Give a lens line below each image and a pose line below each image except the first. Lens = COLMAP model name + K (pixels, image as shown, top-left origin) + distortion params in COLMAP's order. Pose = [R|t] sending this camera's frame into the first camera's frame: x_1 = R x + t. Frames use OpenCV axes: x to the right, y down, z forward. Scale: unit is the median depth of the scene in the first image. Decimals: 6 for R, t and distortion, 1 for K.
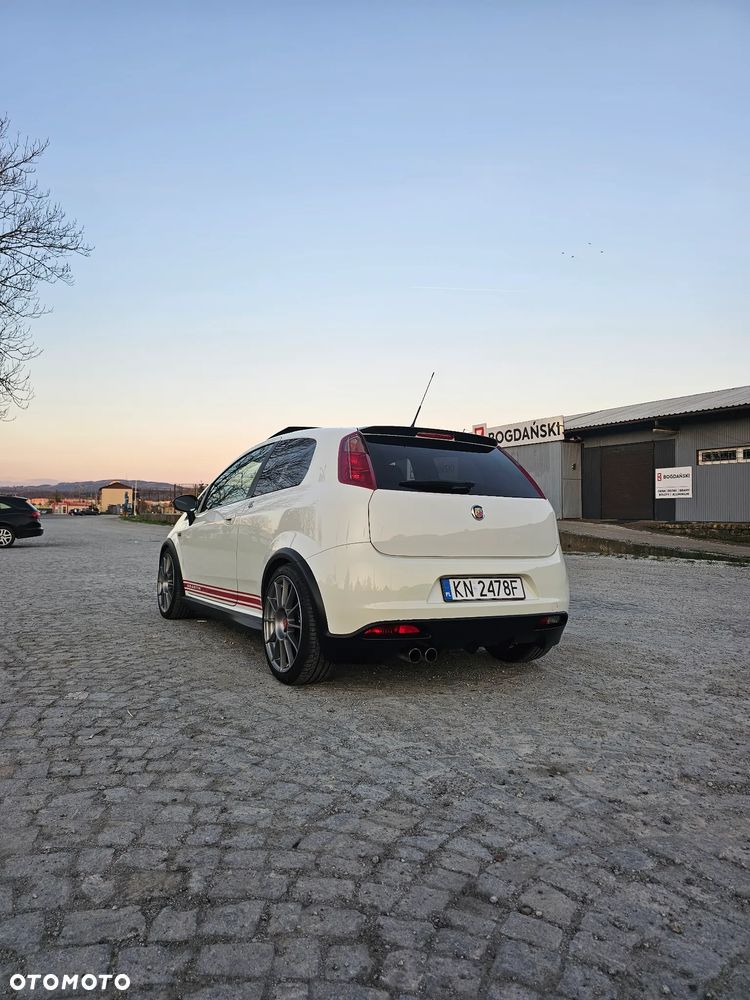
lens RADIAL K [[659.3, 0, 360.9], [0, 659.3, 489.6], [0, 0, 1]] dist [0.056232, -0.047907]
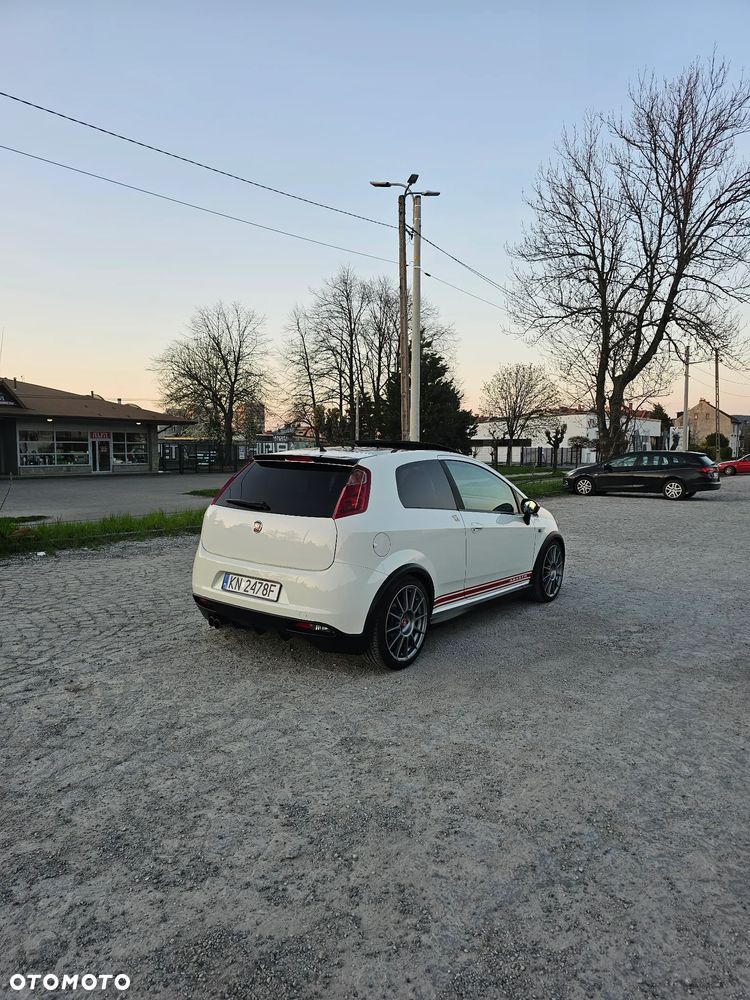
lens RADIAL K [[659.3, 0, 381.5], [0, 659.3, 502.3], [0, 0, 1]] dist [0.056232, -0.047907]
pose [[0.414825, 0.066695, -0.907453, 1.473270], [0.032895, 0.995559, 0.088208, -0.119647], [0.909306, -0.066442, 0.410789, 0.728474]]
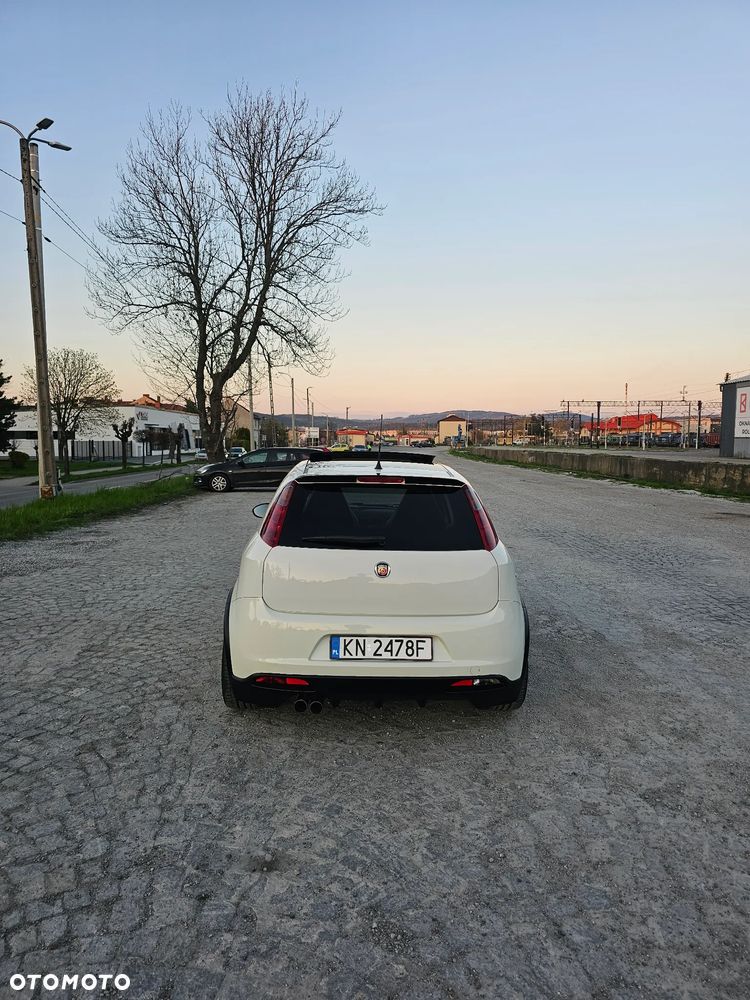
lens RADIAL K [[659.3, 0, 376.1], [0, 659.3, 490.3], [0, 0, 1]] dist [0.056232, -0.047907]
pose [[0.891939, 0.025748, -0.451422, 0.635064], [0.022493, 0.994615, 0.101173, -0.190628], [0.451596, -0.100394, 0.886556, 0.139186]]
